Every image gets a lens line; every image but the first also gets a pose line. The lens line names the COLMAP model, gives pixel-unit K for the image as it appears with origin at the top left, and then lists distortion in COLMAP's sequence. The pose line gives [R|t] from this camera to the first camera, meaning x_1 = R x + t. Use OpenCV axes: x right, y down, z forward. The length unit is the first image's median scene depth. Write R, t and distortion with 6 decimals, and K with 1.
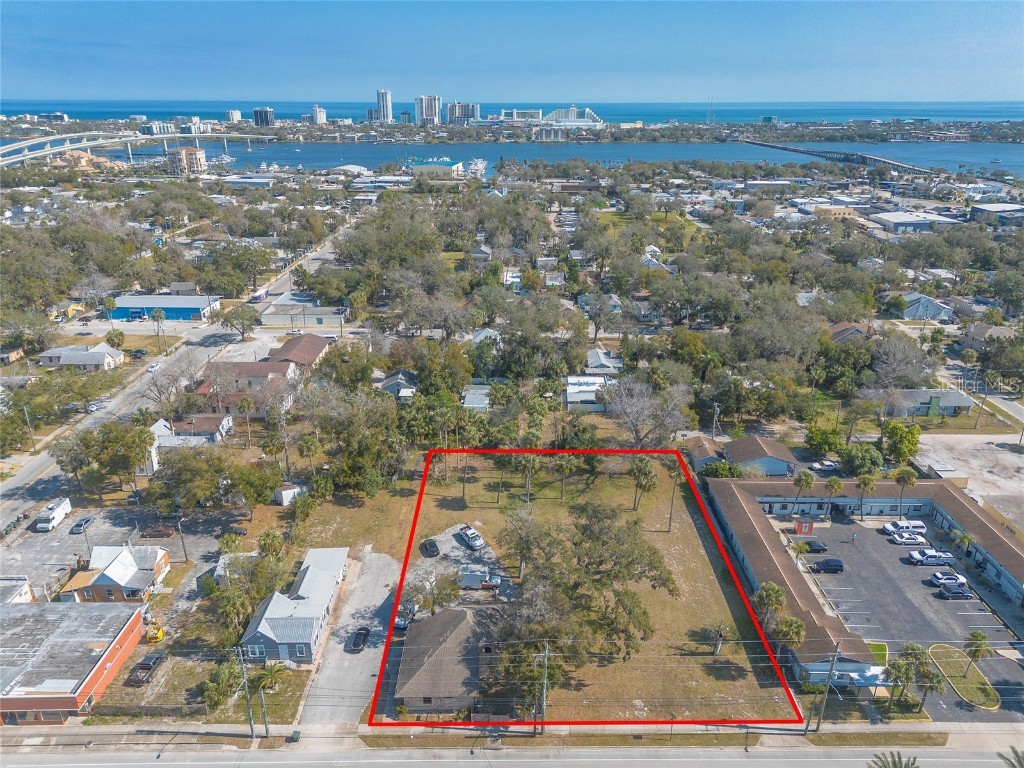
lens RADIAL K [[719.4, 0, 512.0], [0, 719.4, 384.0], [0, 0, 1]] dist [0.079263, -0.083973]
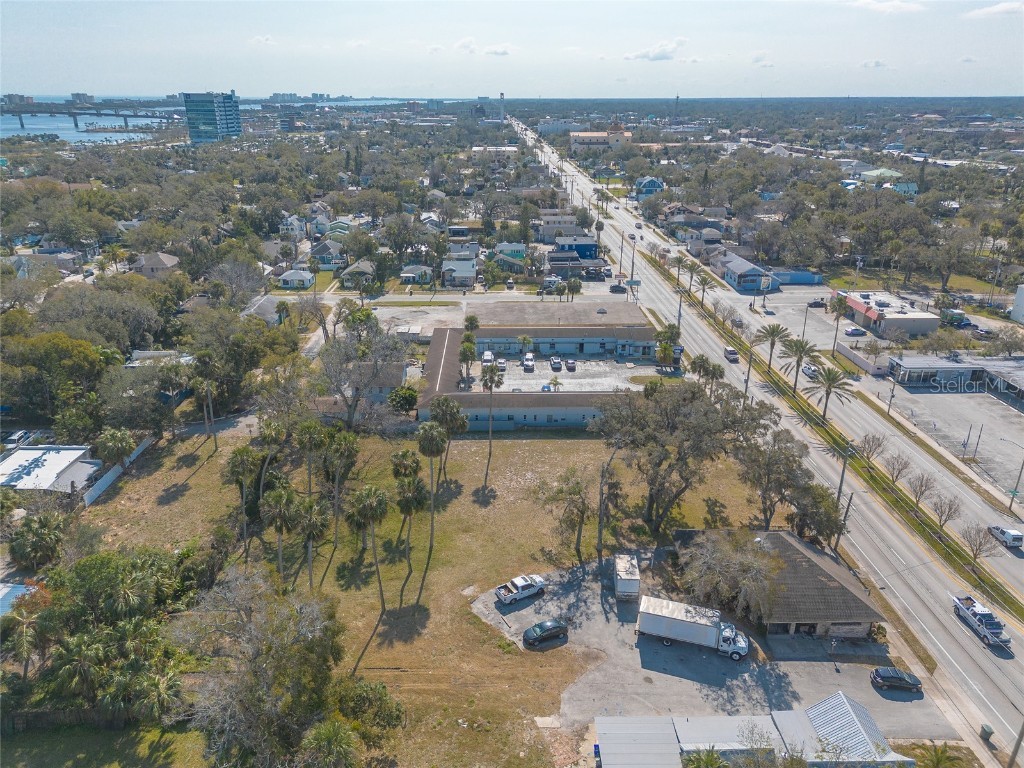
lens RADIAL K [[719.4, 0, 512.0], [0, 719.4, 384.0], [0, 0, 1]] dist [0.079263, -0.083973]
pose [[-0.019461, -0.371254, 0.928328, -0.409961], [0.361343, 0.863131, 0.352755, -0.122826], [-0.932230, 0.342310, 0.117353, 0.602994]]
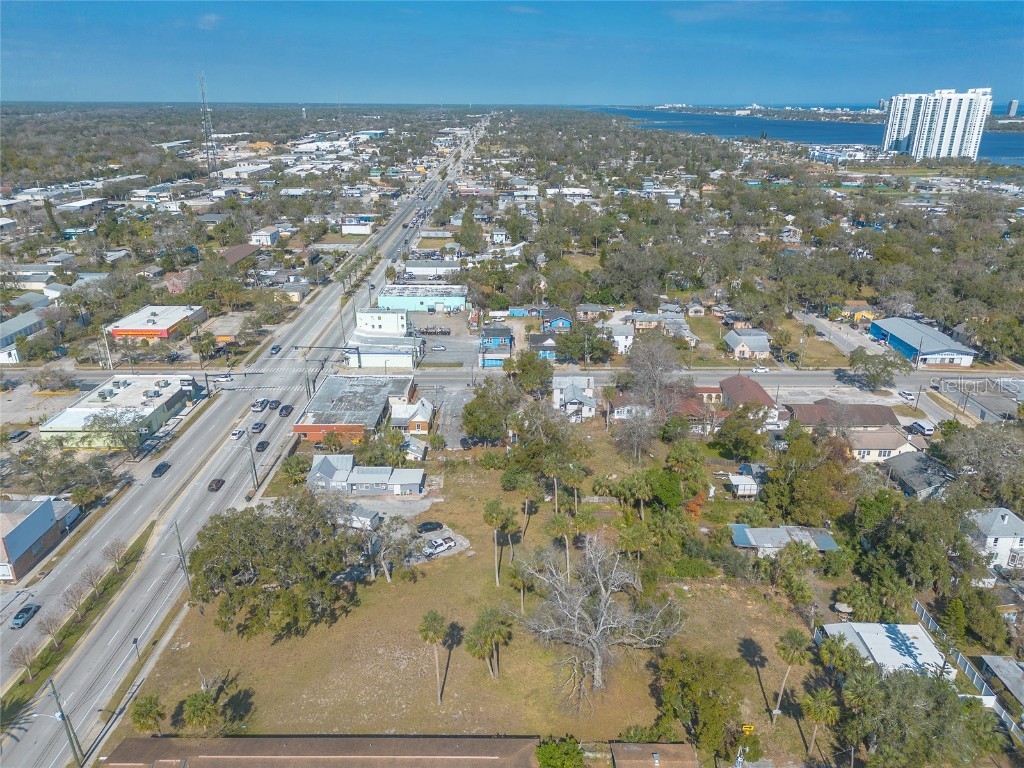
lens RADIAL K [[719.4, 0, 512.0], [0, 719.4, 384.0], [0, 0, 1]] dist [0.079263, -0.083973]
pose [[-0.004438, 0.358437, -0.933544, 0.573962], [-0.362949, 0.869314, 0.335501, -0.260730], [0.931798, 0.340318, 0.126237, 0.617454]]
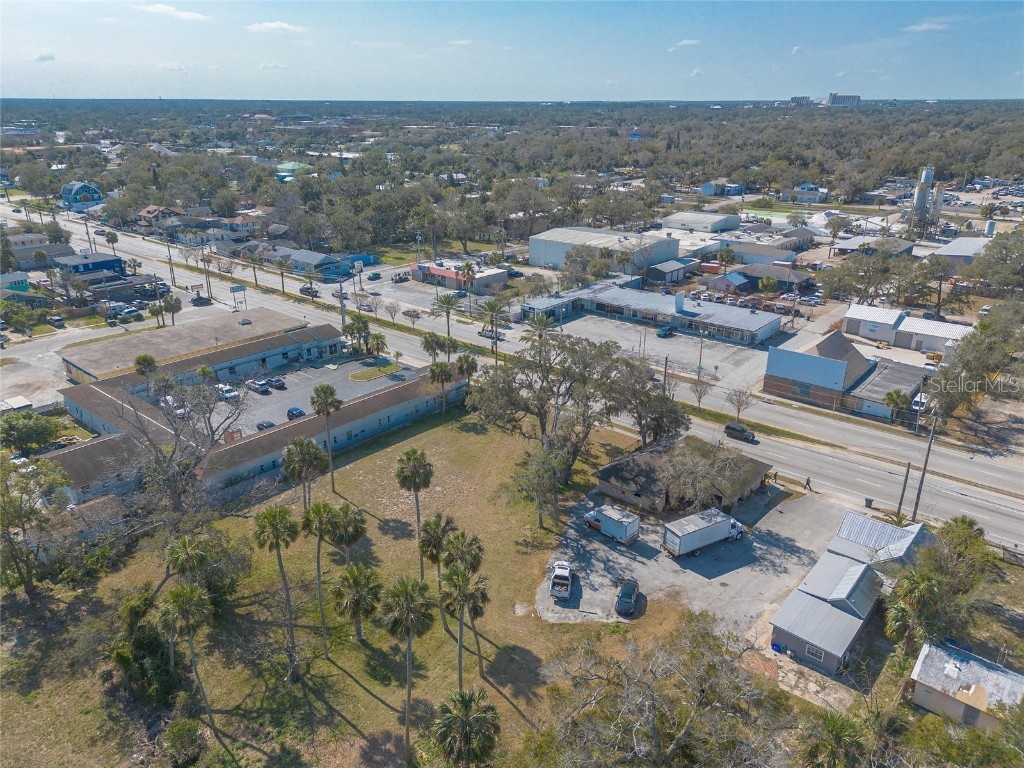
lens RADIAL K [[719.4, 0, 512.0], [0, 719.4, 384.0], [0, 0, 1]] dist [0.079263, -0.083973]
pose [[-0.754741, -0.244170, 0.608889, -0.247899], [0.231991, 0.768840, 0.595874, -0.200880], [-0.613633, 0.590988, -0.523630, 0.867775]]
